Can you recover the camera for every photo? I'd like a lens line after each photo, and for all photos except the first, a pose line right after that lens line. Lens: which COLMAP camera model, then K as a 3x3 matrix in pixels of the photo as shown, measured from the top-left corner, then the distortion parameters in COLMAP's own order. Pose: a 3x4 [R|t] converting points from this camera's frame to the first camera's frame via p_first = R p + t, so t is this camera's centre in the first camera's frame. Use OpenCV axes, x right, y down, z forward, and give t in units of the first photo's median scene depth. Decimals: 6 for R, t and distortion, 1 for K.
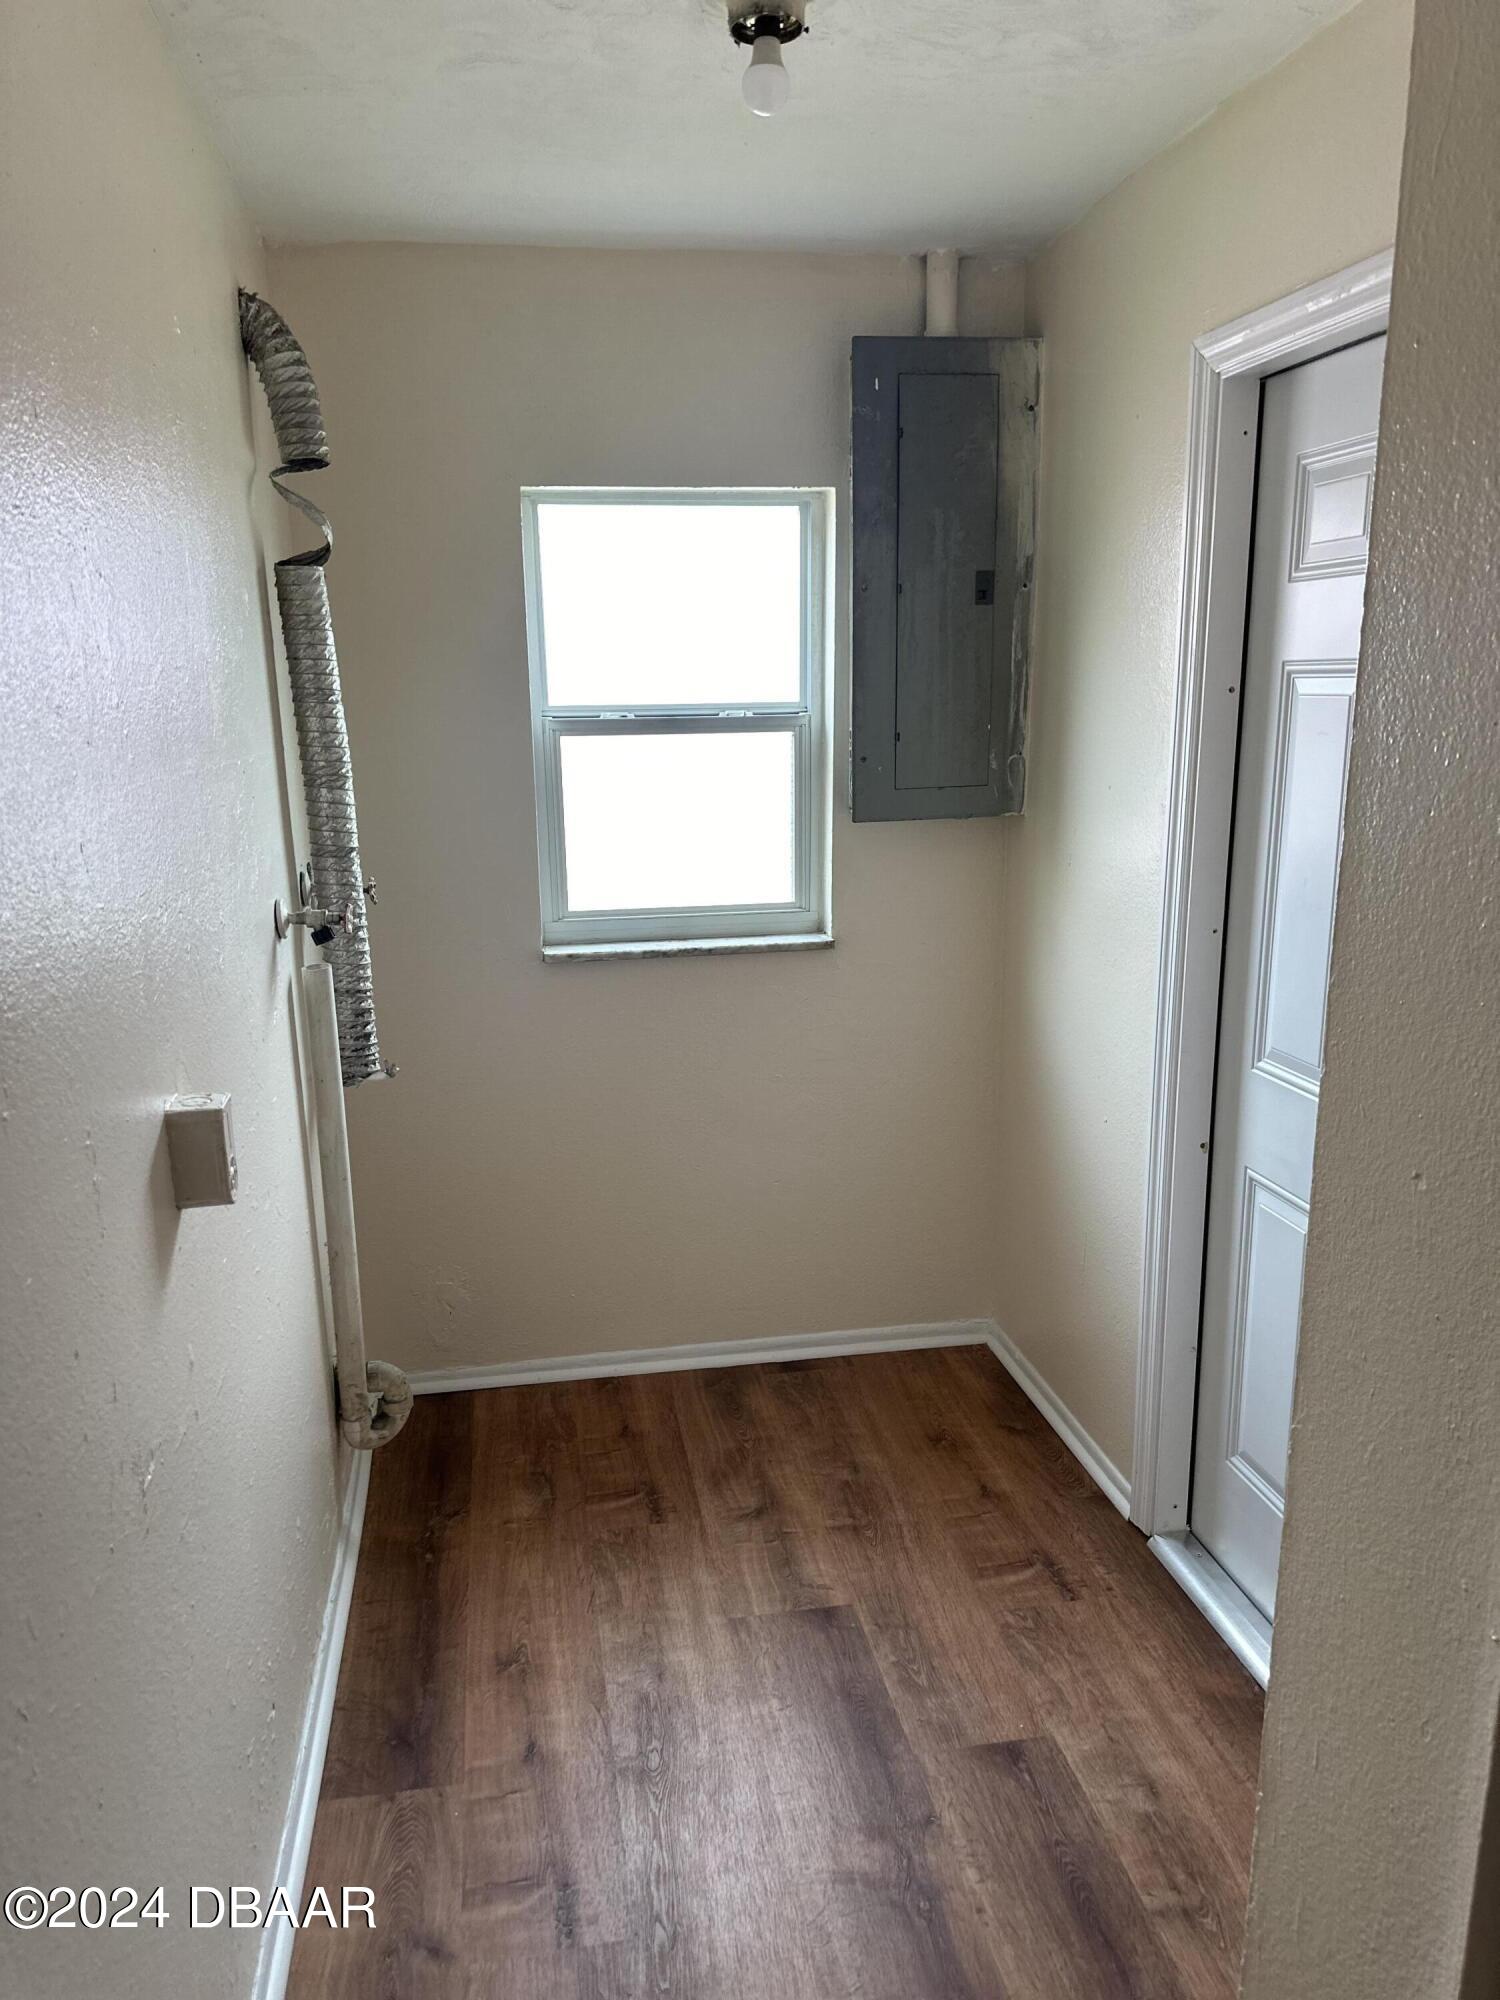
lens RADIAL K [[1410.9, 0, 740.3], [0, 1410.9, 1014.9], [0, 0, 1]] dist [0.074622, -0.103520]
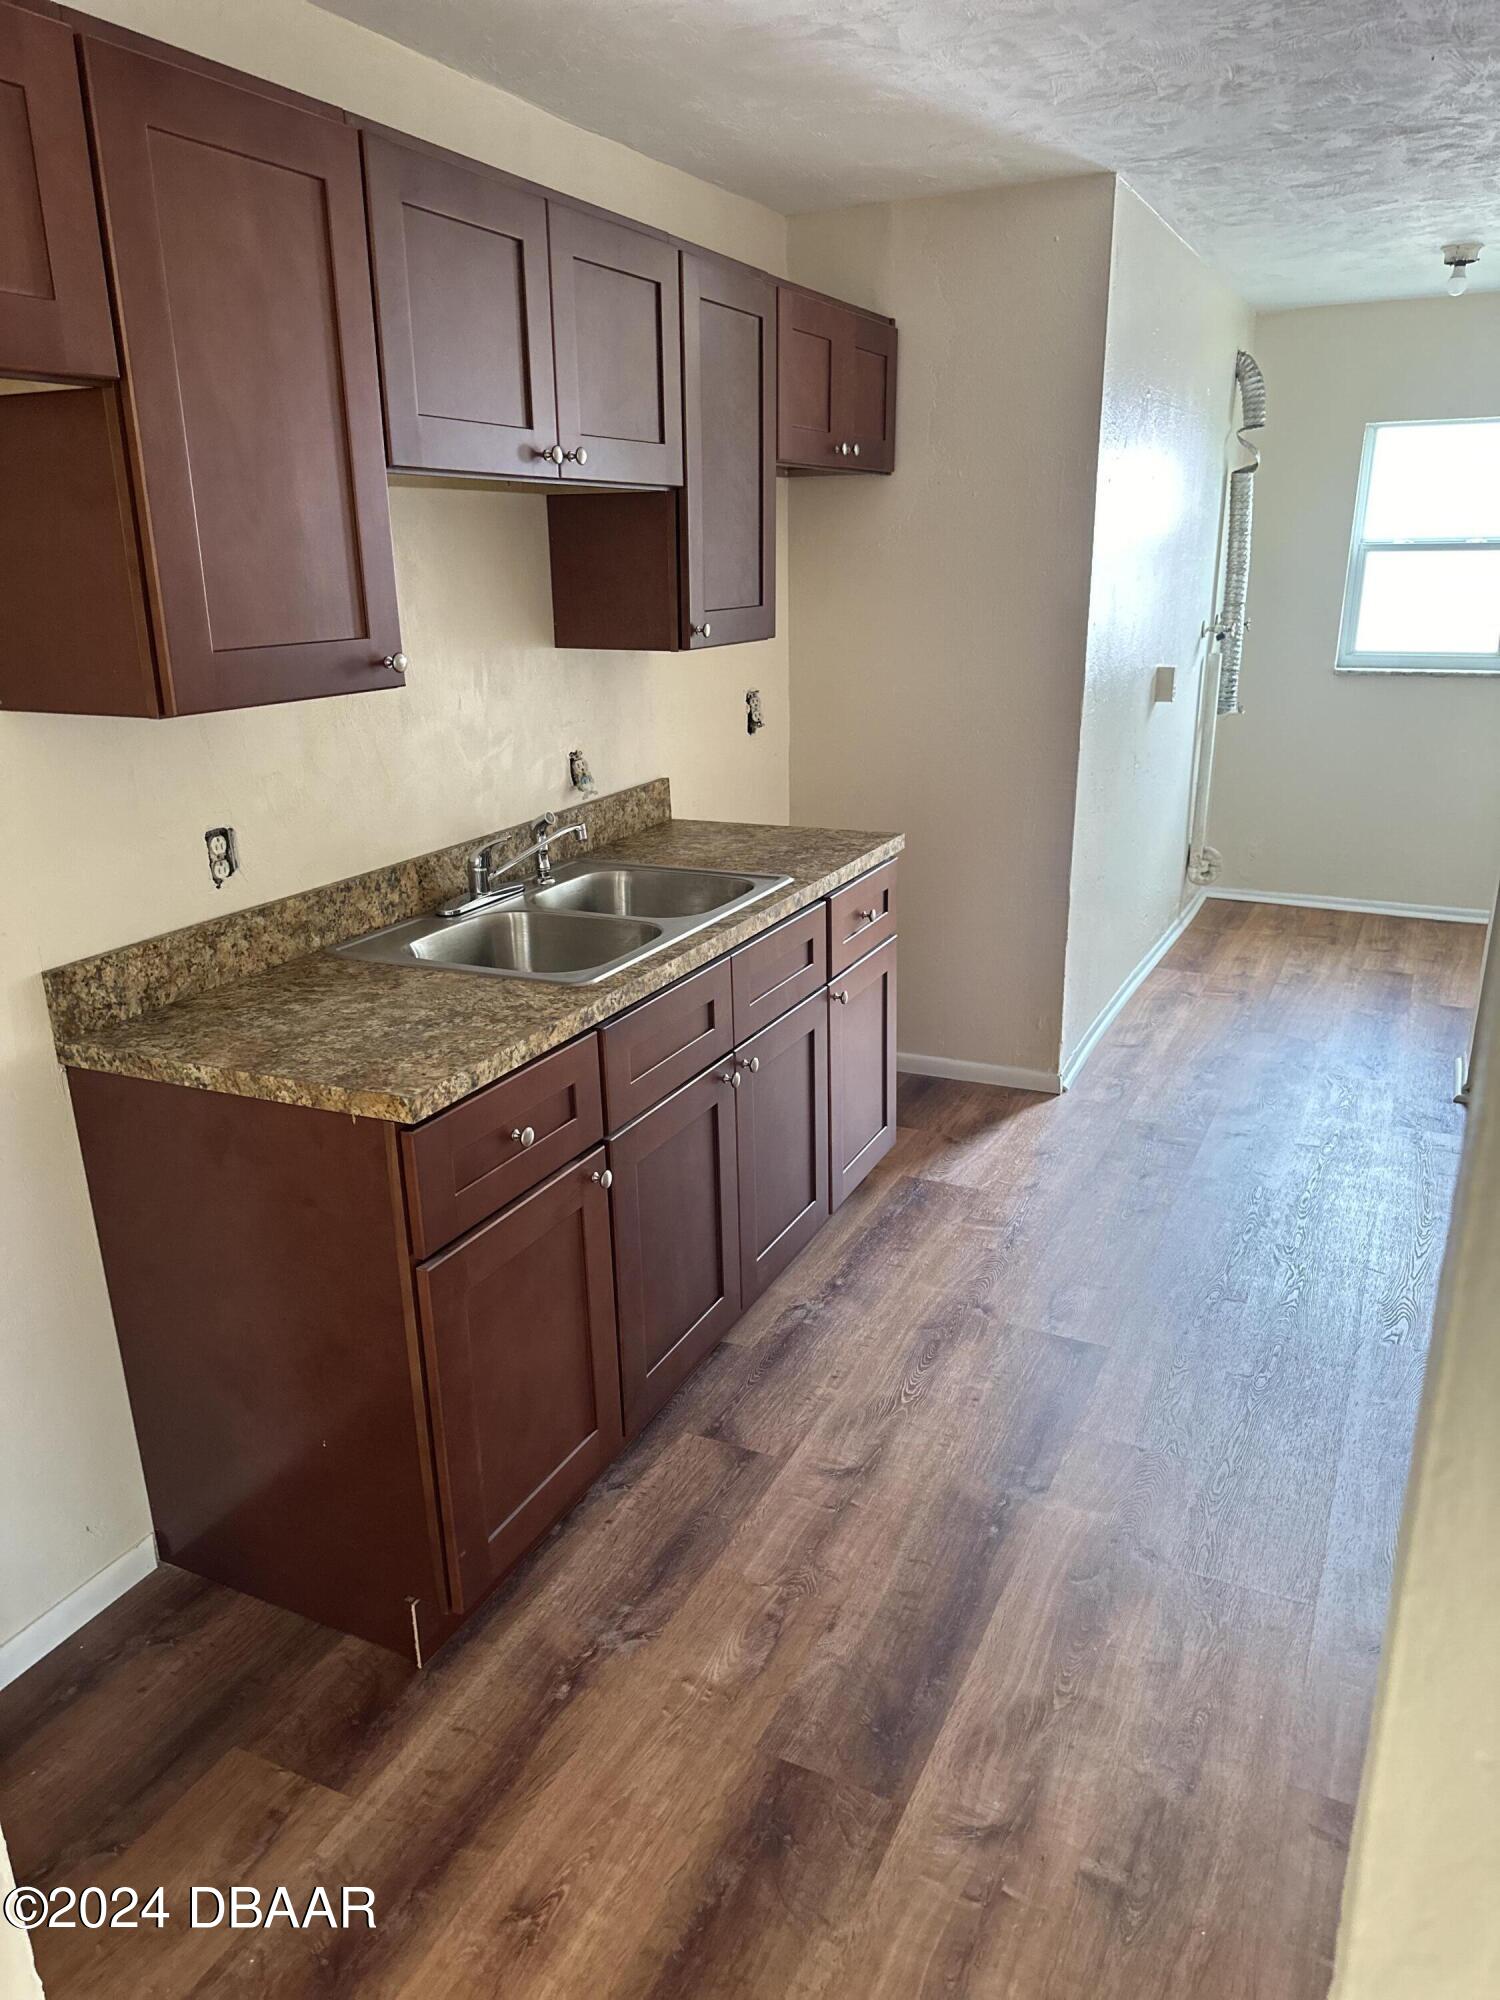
lens RADIAL K [[1429.1, 0, 739.4], [0, 1429.1, 1028.6], [0, 0, 1]] dist [0.086663, -0.119103]
pose [[0.812506, 0.192621, -0.550209, 0.469853], [-0.133951, 0.980268, 0.145371, 0.317050], [0.567354, -0.044414, 0.822275, -1.361953]]
